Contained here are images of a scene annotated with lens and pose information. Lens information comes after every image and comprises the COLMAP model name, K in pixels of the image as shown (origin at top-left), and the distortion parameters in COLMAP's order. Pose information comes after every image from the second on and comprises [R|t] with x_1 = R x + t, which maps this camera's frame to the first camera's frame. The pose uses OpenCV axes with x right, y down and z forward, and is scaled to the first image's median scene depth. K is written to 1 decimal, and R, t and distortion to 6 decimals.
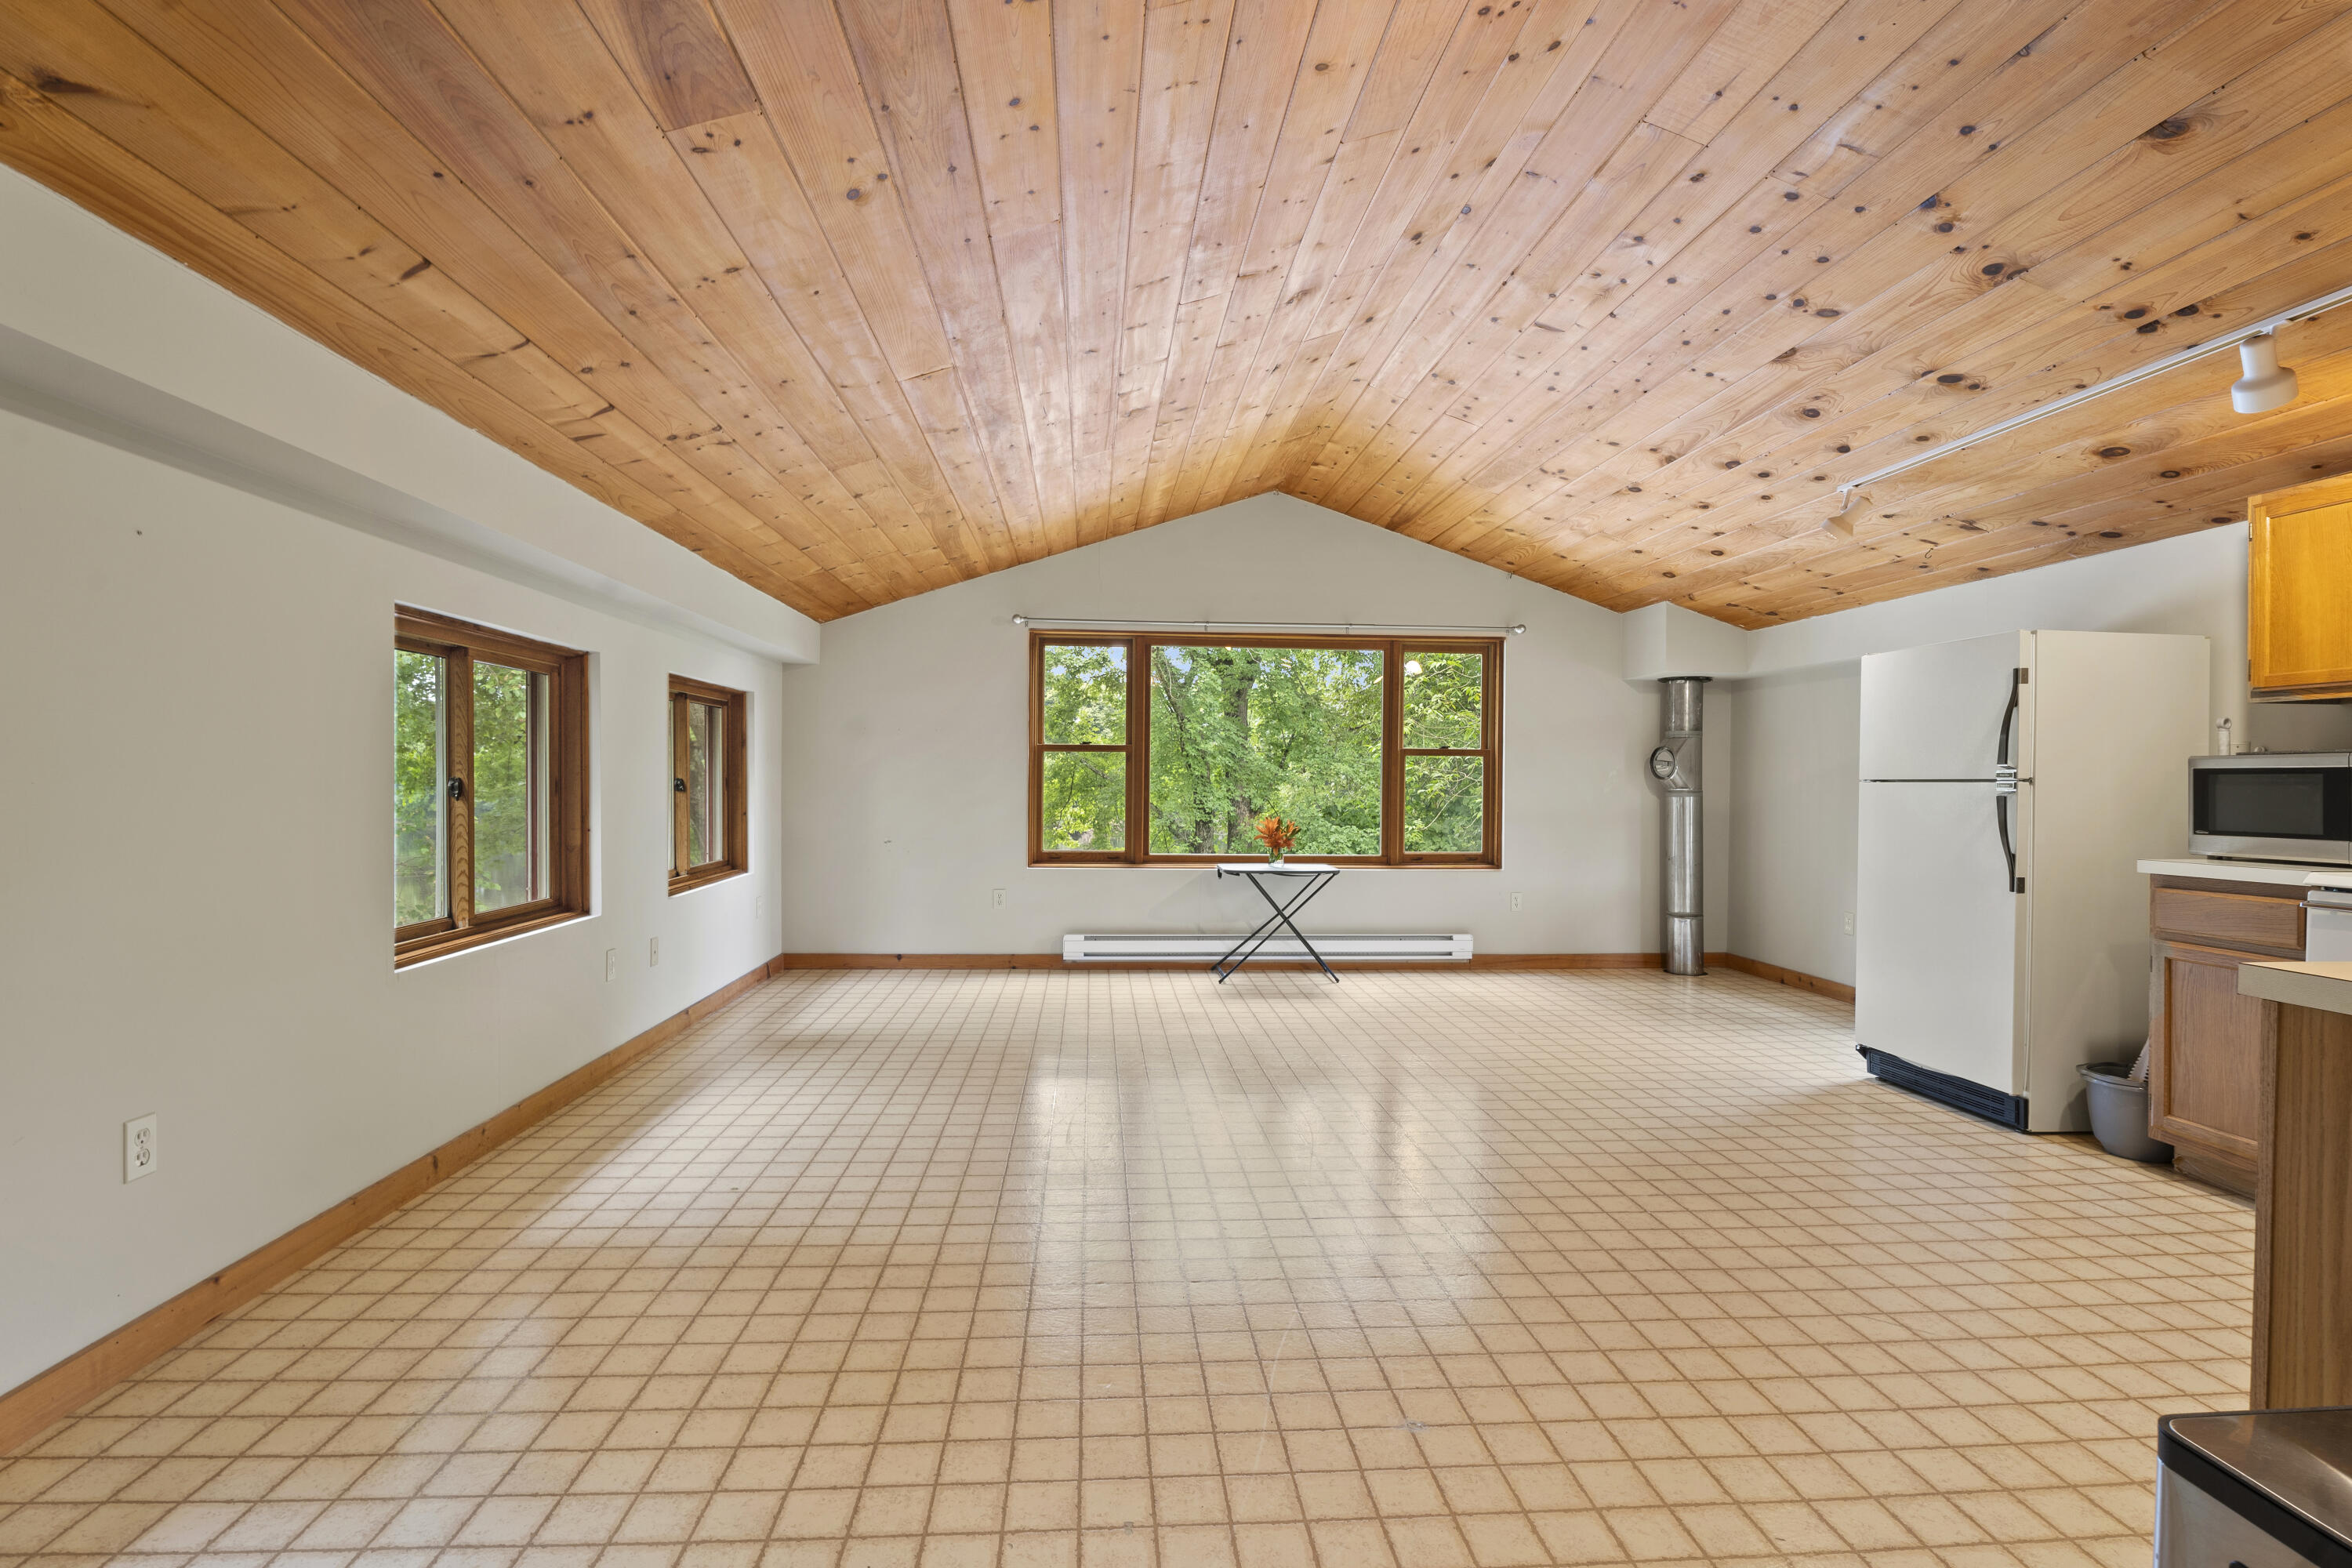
lens RADIAL K [[1082.9, 0, 1166.7], [0, 1082.9, 786.0], [0, 0, 1]] dist [-0.011594, -0.001368]
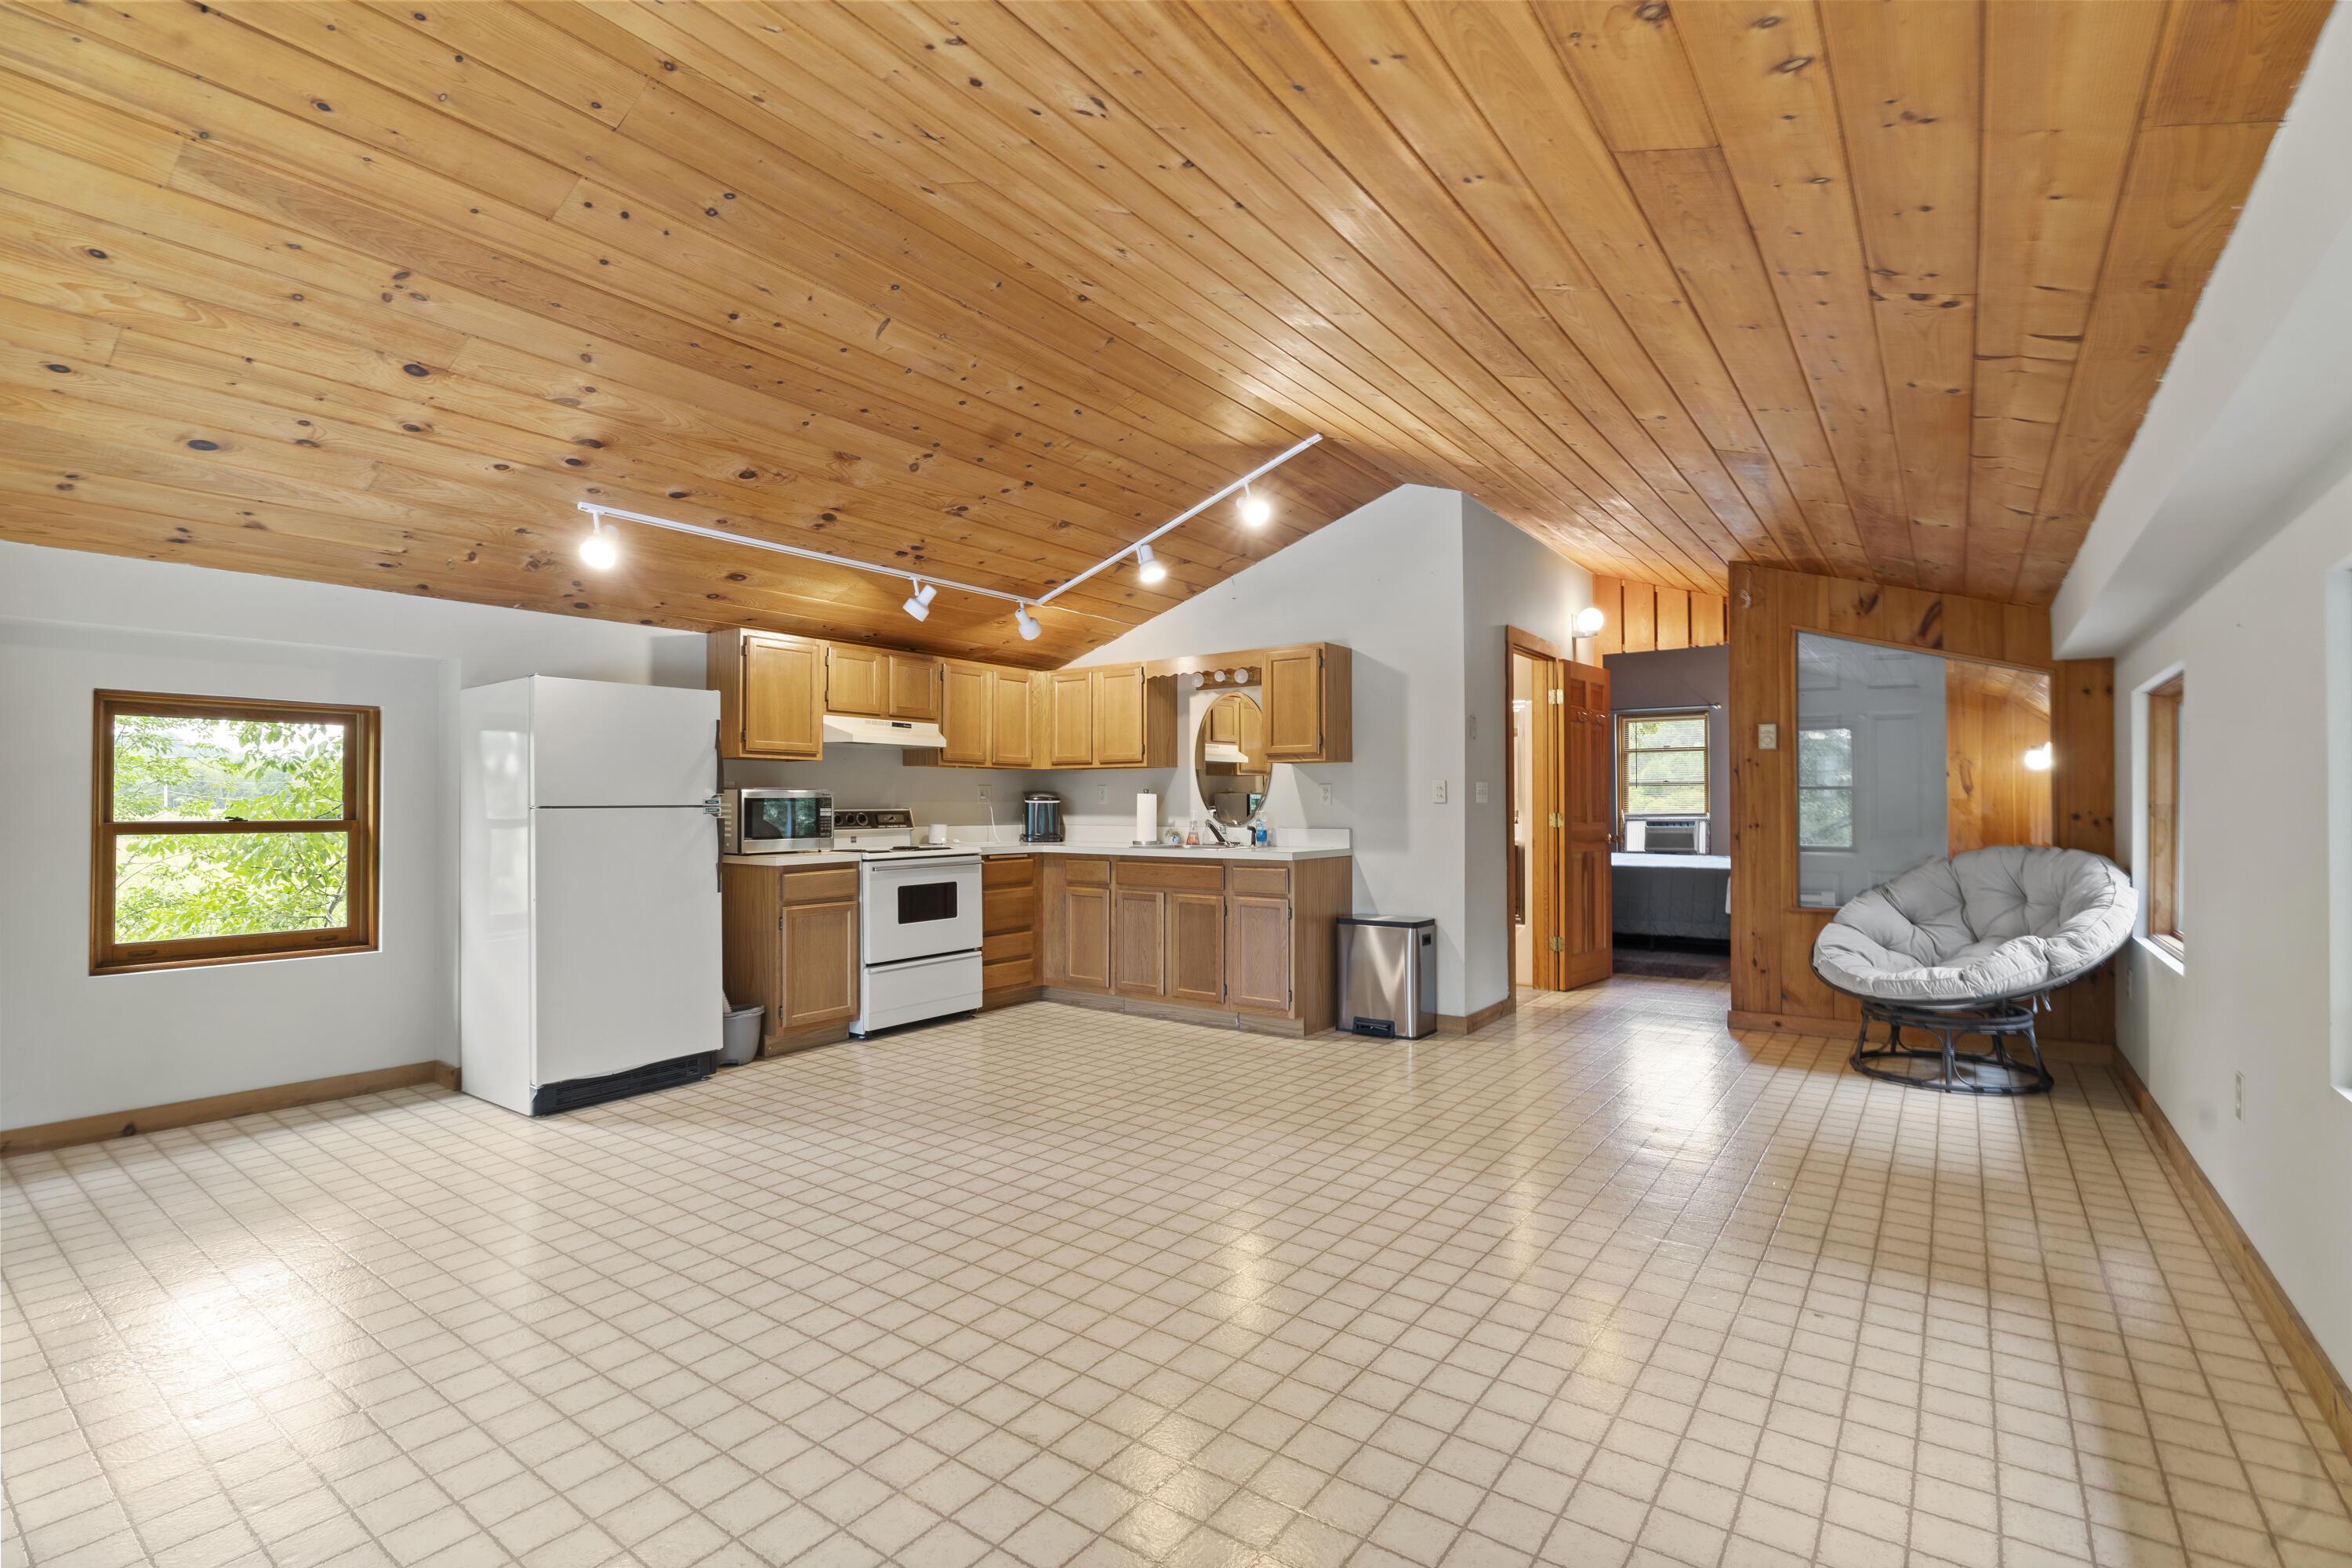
lens RADIAL K [[1082.9, 0, 1166.7], [0, 1082.9, 786.0], [0, 0, 1]] dist [-0.011594, -0.001368]
pose [[-0.758322, 0.005501, 0.651857, -0.433138], [0.000091, 0.999965, -0.008333, -0.016567], [-0.651880, -0.006260, -0.758296, 1.504094]]
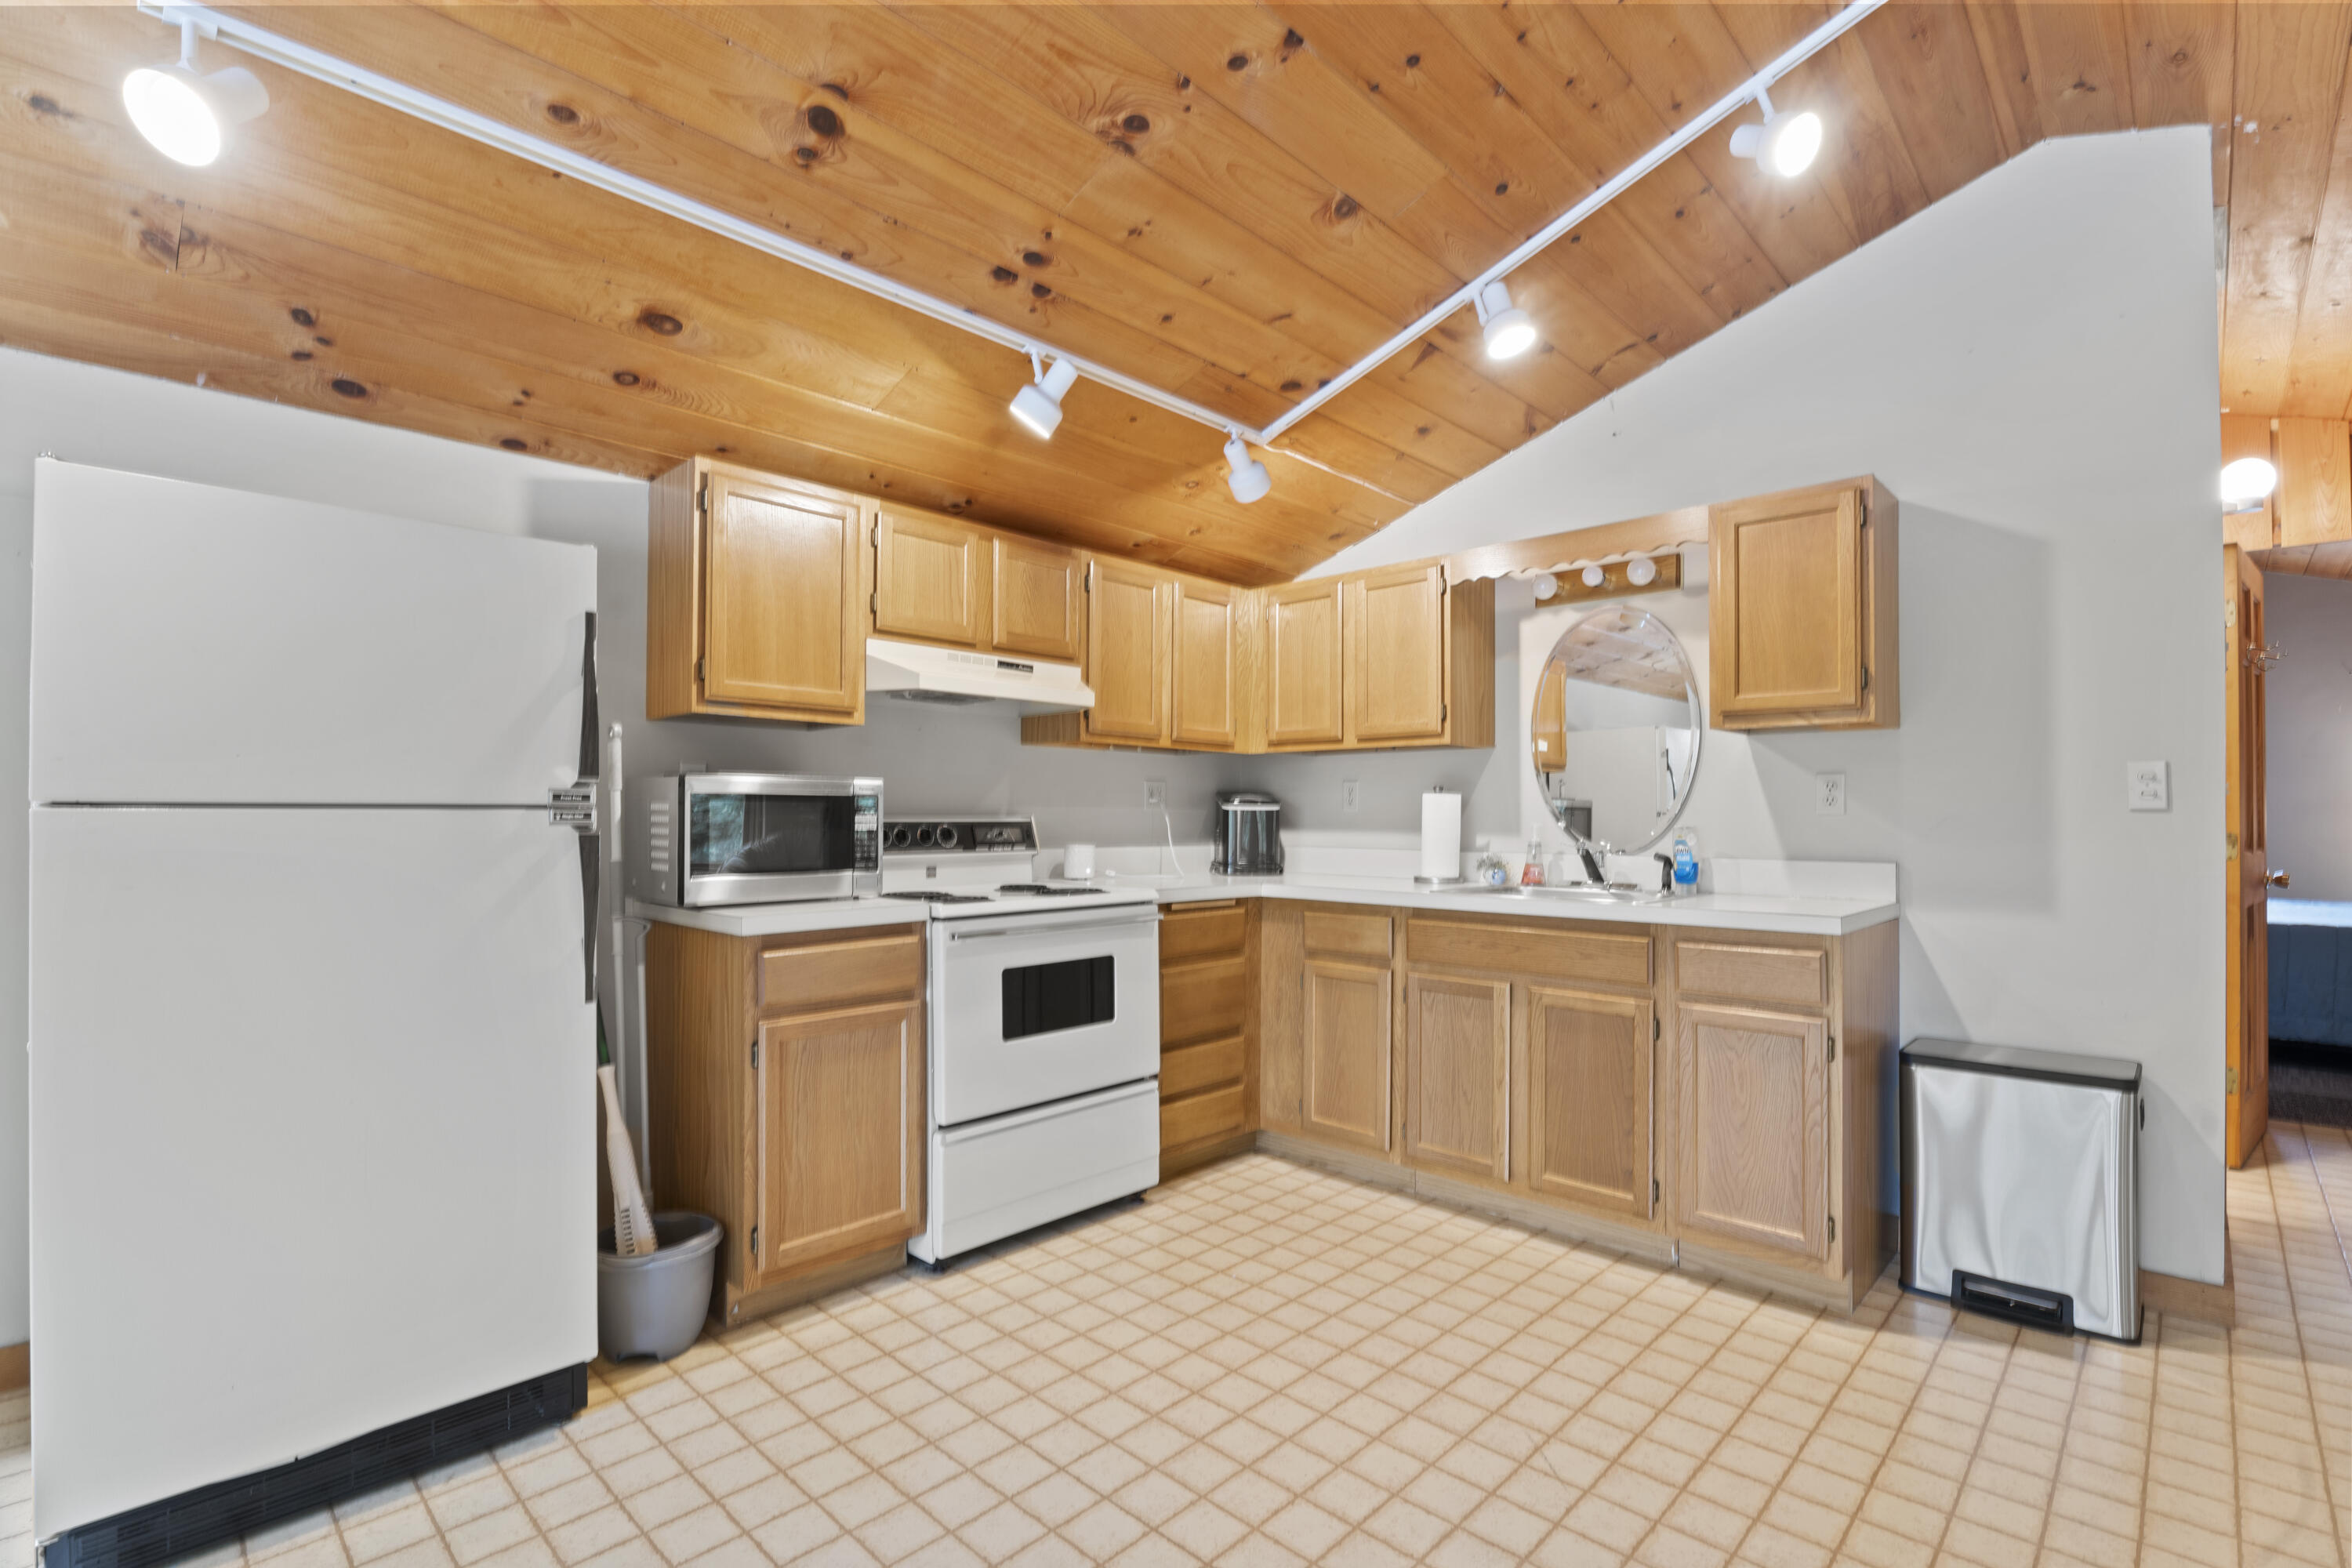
lens RADIAL K [[1072.1, 0, 1167.9], [0, 1072.1, 806.9], [0, 0, 1]] dist [-0.012525, -0.000022]
pose [[-0.668640, -0.002421, 0.743582, 0.149260], [-0.004491, 0.999990, -0.000782, -0.005043], [-0.743572, -0.003862, -0.668644, 1.056697]]
